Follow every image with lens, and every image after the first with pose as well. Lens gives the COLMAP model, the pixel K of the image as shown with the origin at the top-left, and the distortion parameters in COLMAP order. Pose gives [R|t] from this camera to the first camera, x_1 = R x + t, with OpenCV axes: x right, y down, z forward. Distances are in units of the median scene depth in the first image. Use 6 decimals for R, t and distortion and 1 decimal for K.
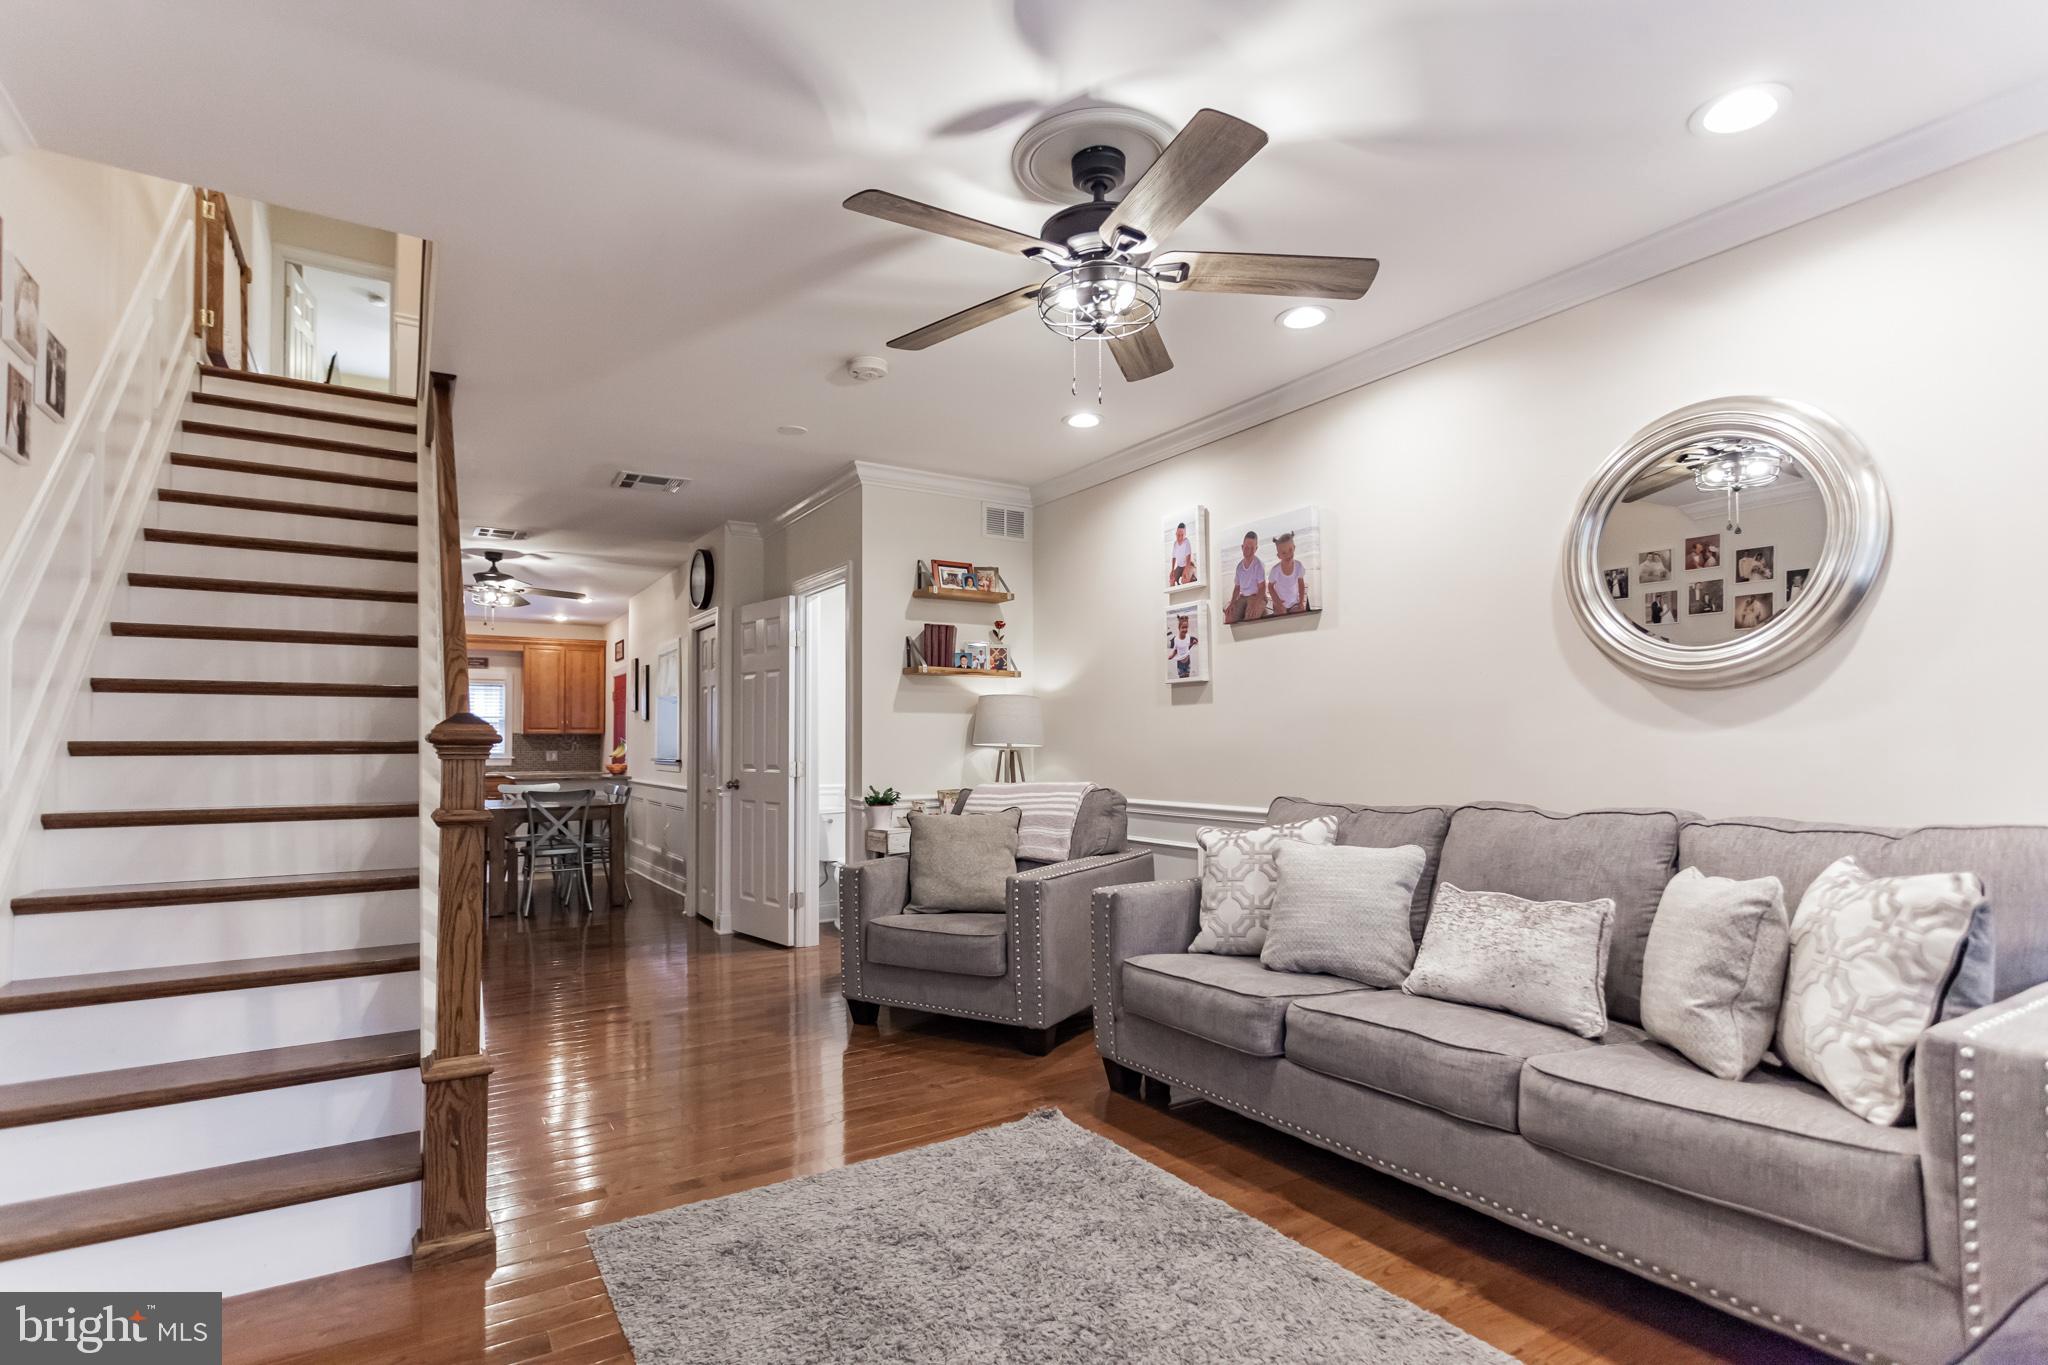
lens RADIAL K [[984.5, 0, 999.4], [0, 984.5, 722.0], [0, 0, 1]] dist [-0.000733, 0.006692]
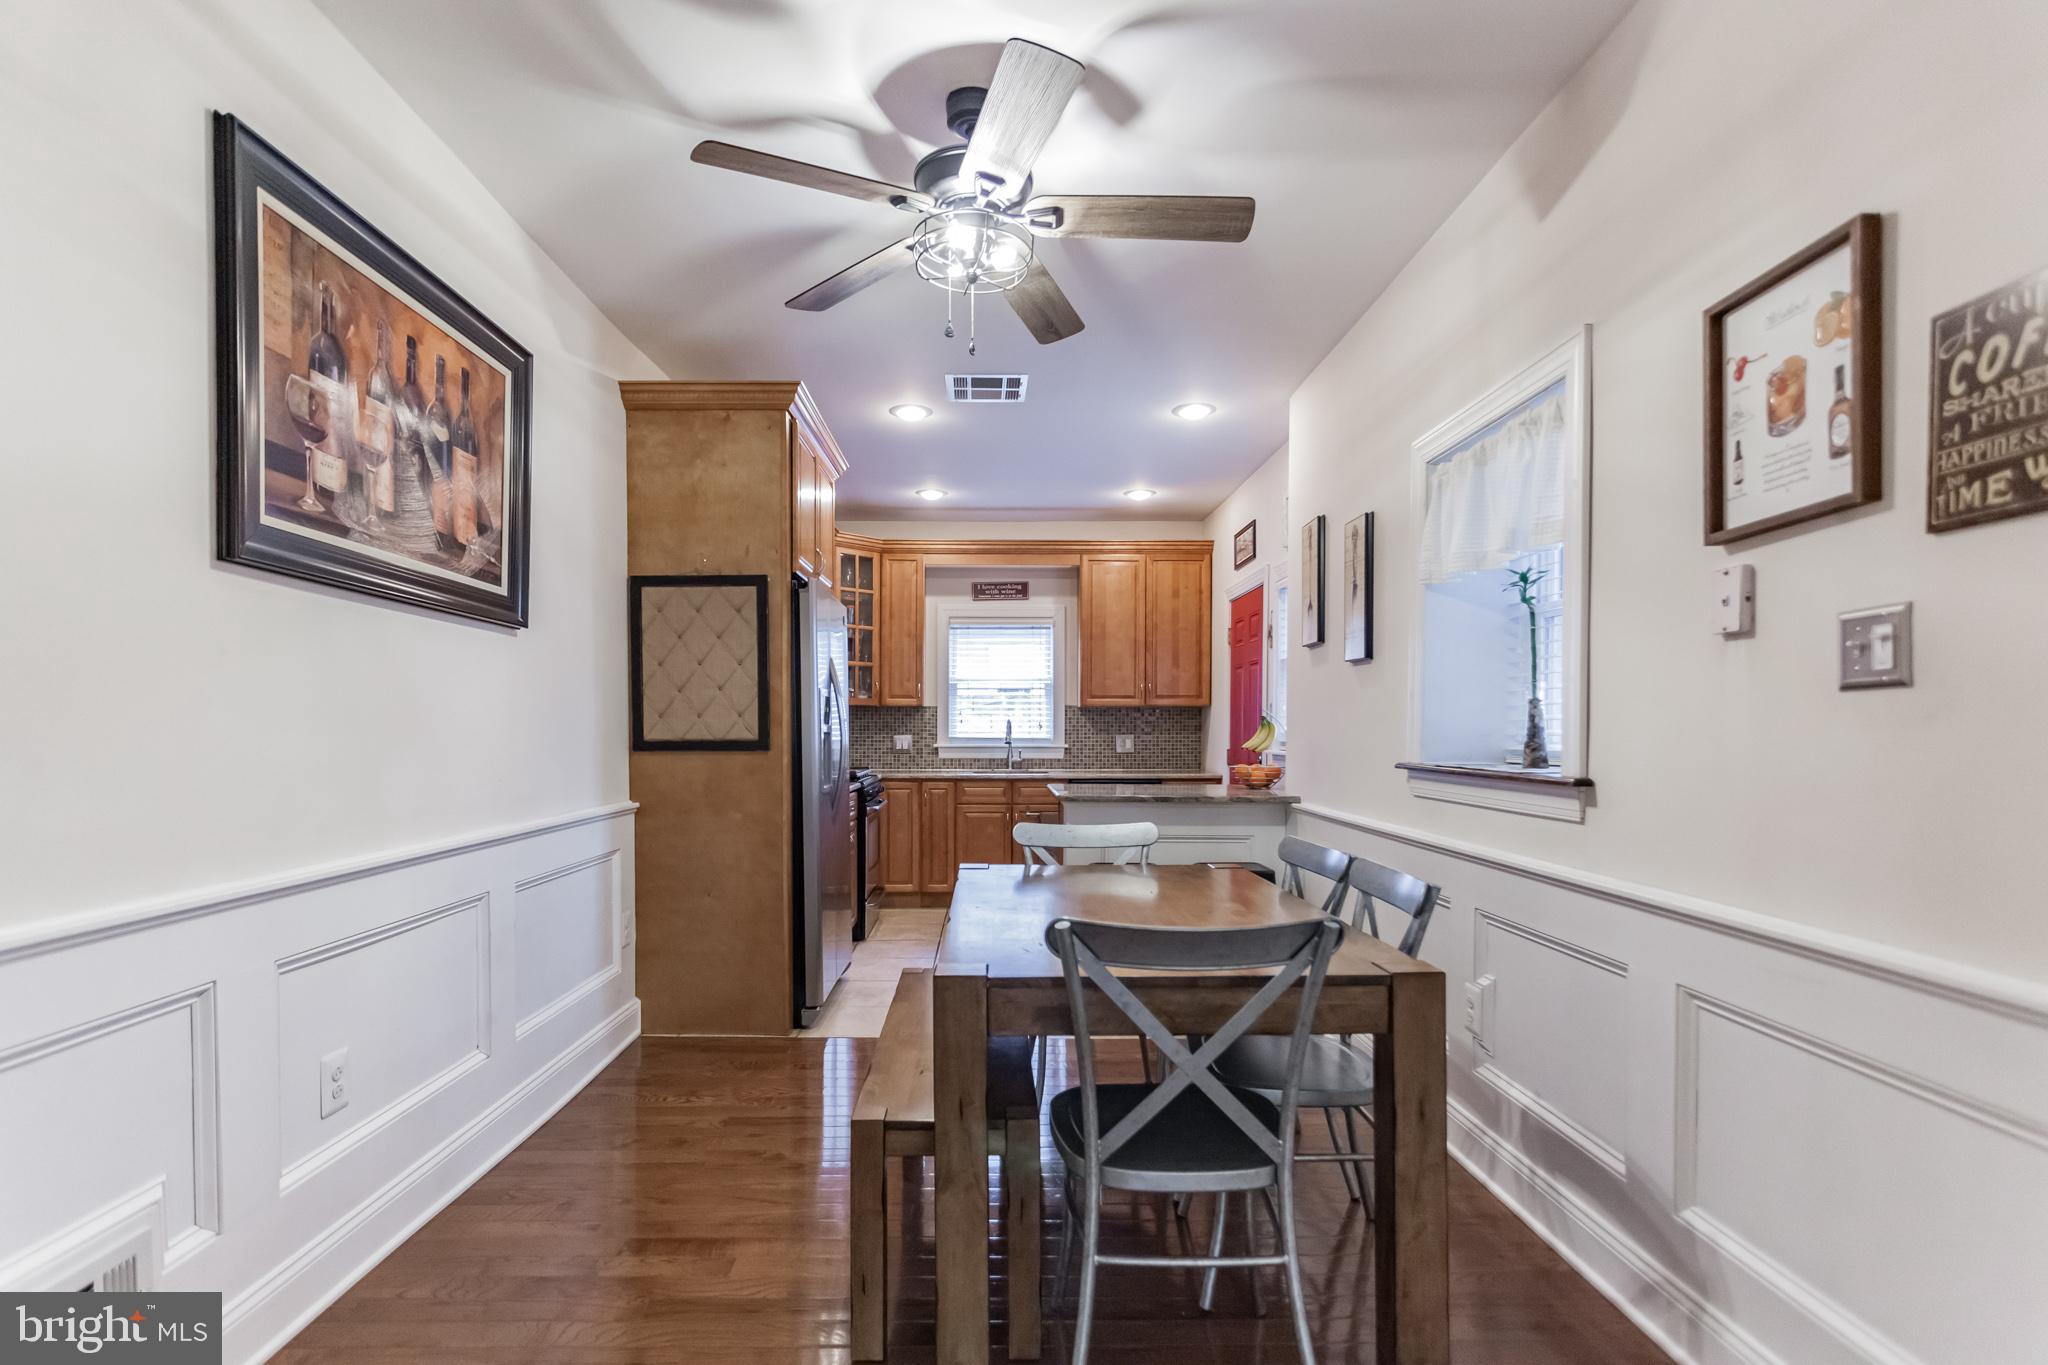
lens RADIAL K [[984.5, 0, 1010.3], [0, 984.5, 741.1], [0, 0, 1]] dist [-0.000733, 0.006692]
pose [[0.861842, 0.009620, -0.507086, -0.621434], [0.009498, 0.999339, 0.035102, 0.033133], [0.507088, -0.035069, 0.861180, 1.323598]]
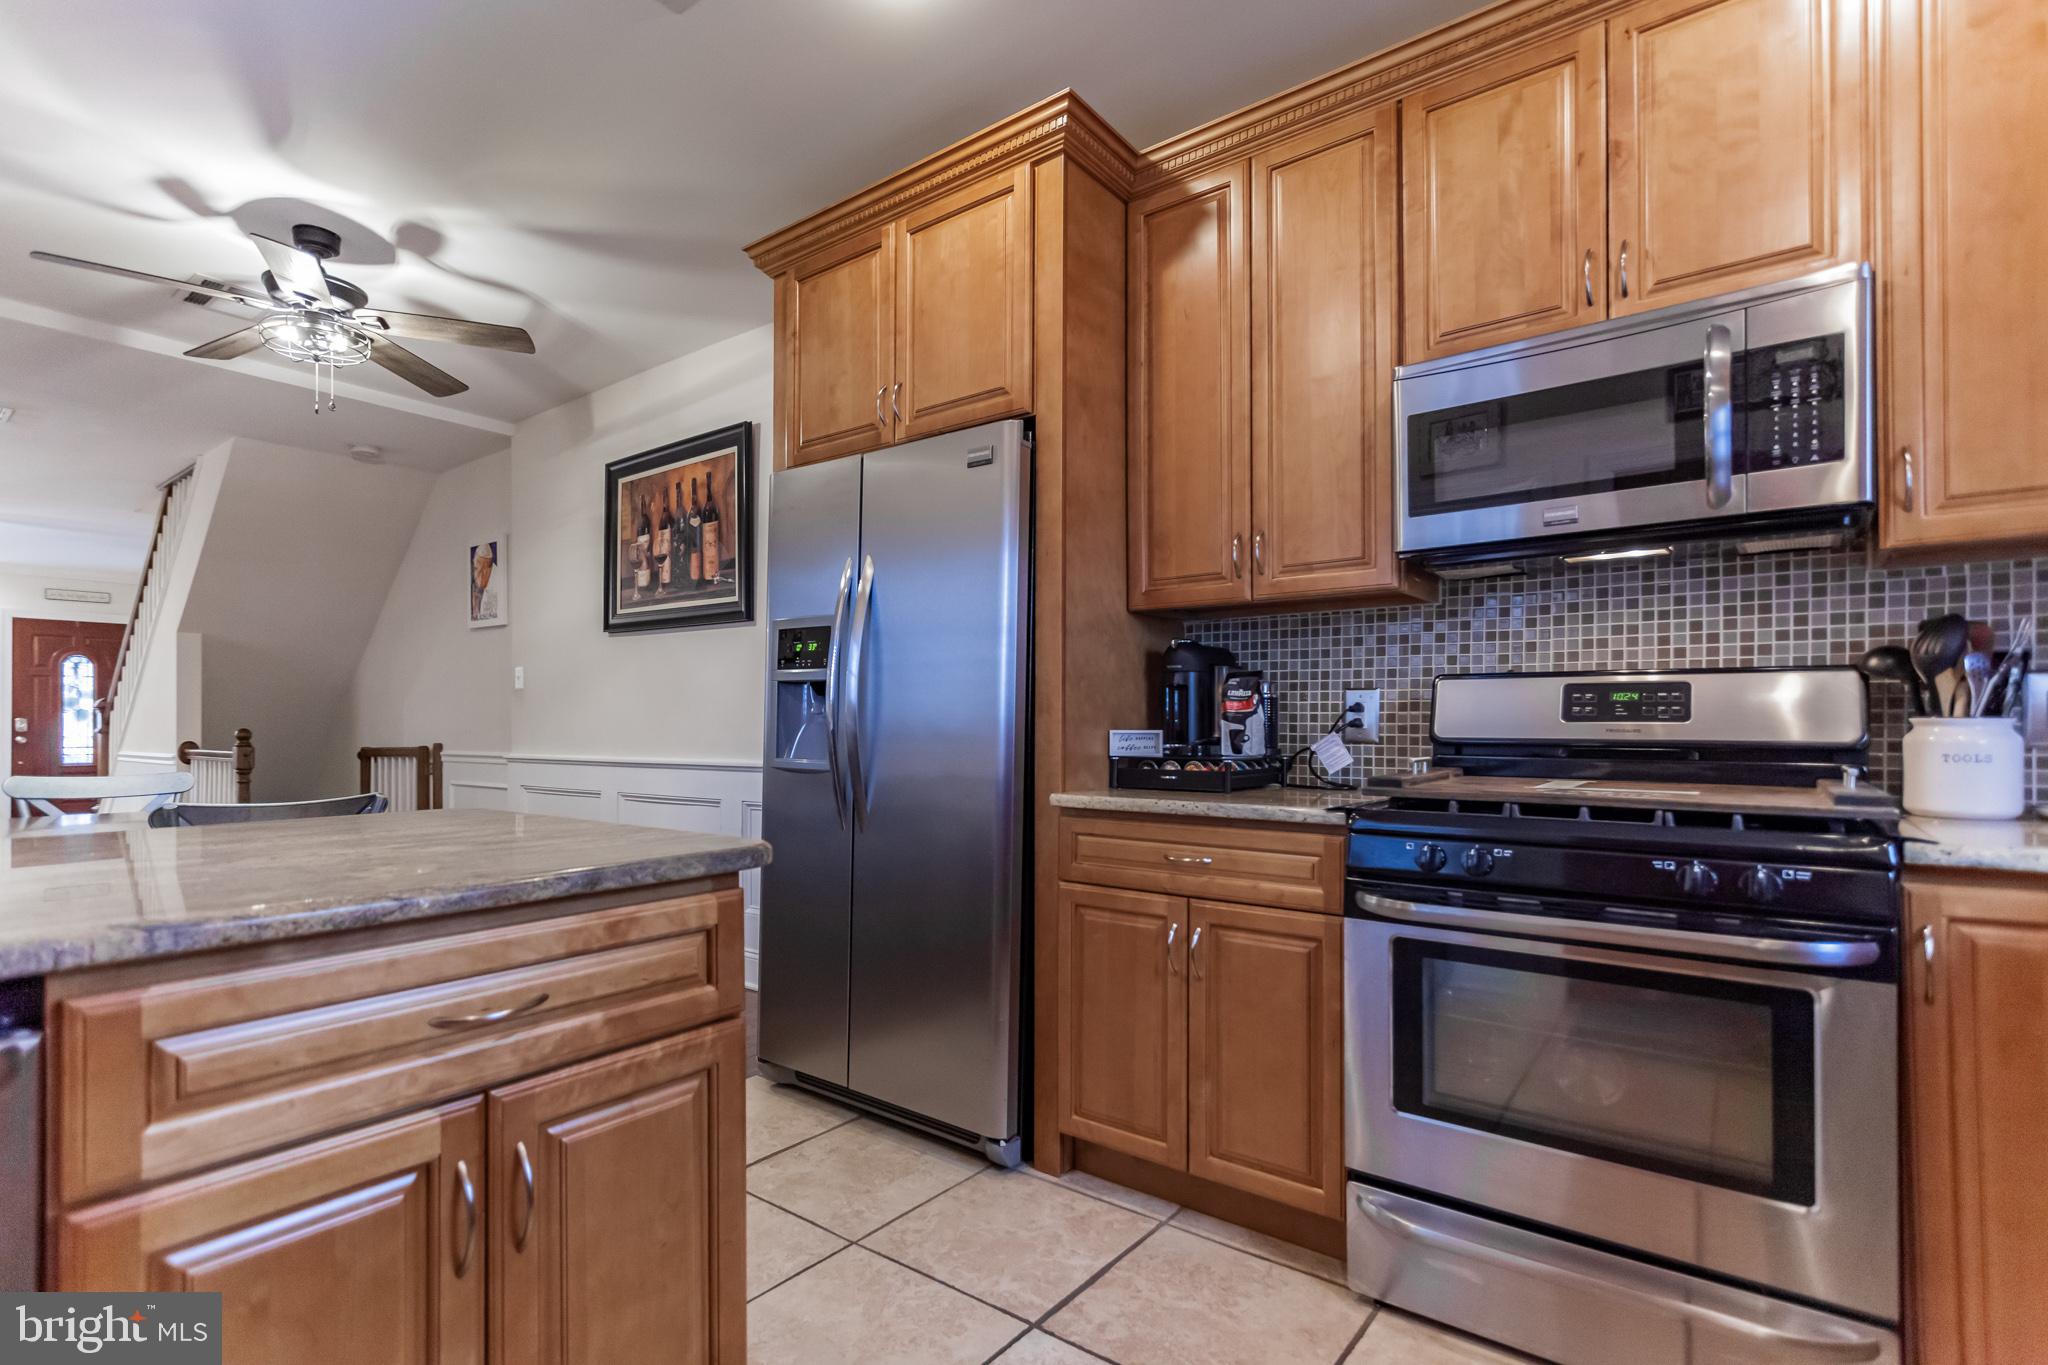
lens RADIAL K [[984.5, 0, 1032.3], [0, 984.5, 710.8], [0, 0, 1]] dist [-0.000733, 0.006692]
pose [[-0.931709, -0.000242, -0.363204, -1.173497], [0.014106, 0.999221, -0.036853, 0.102879], [0.362930, -0.039460, -0.930980, 2.732856]]
